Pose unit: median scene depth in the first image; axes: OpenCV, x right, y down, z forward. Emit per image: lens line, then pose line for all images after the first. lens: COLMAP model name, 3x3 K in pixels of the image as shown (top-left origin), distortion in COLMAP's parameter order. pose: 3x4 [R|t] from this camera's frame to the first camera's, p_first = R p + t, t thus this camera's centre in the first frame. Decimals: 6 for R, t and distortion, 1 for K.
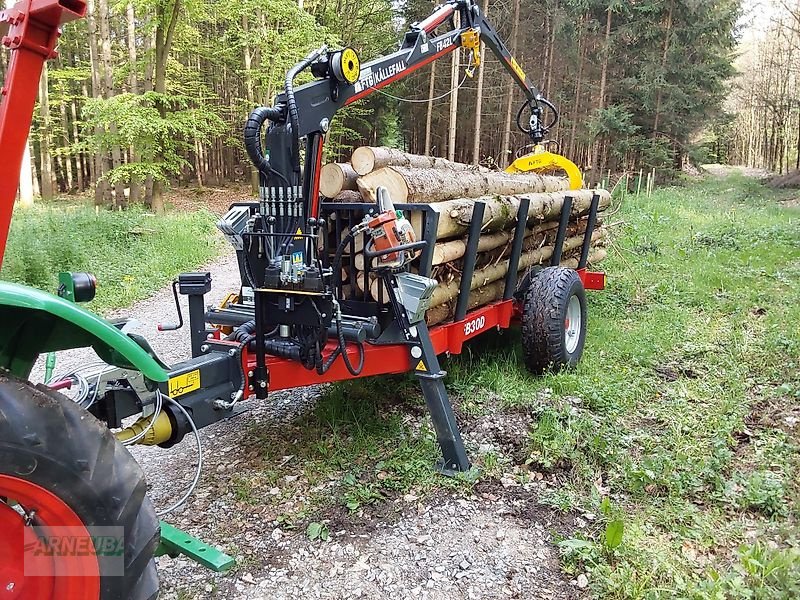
lens RADIAL K [[638.2, 0, 395.9], [0, 638.2, 290.7], [0, 0, 1]] dist [0.132251, -0.205576]
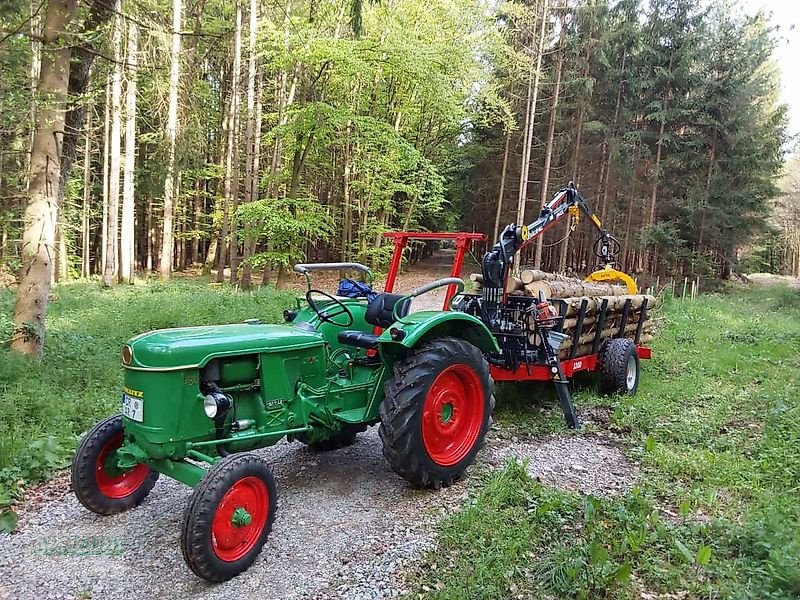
lens RADIAL K [[638.2, 0, 395.9], [0, 638.2, 290.7], [0, 0, 1]] dist [0.132251, -0.205576]
pose [[0.995928, 0.053309, -0.072699, -0.246837], [-0.062655, 0.989131, -0.133021, 0.109383], [0.064818, 0.137035, 0.988443, -0.814199]]
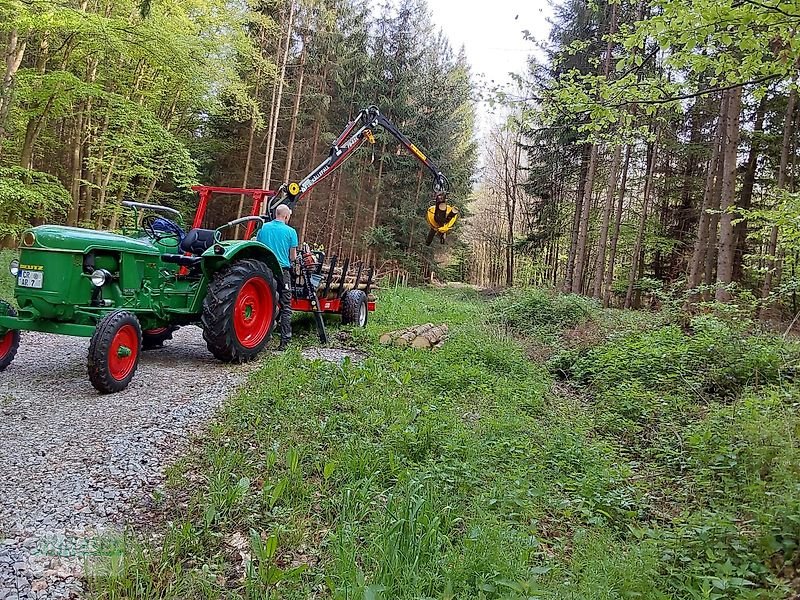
lens RADIAL K [[638.2, 0, 395.9], [0, 638.2, 290.7], [0, 0, 1]] dist [0.132251, -0.205576]
pose [[0.937210, 0.088843, 0.337260, -0.423361], [-0.034894, 0.986045, -0.162781, 0.354948], [-0.347015, 0.140791, 0.927232, -1.269911]]
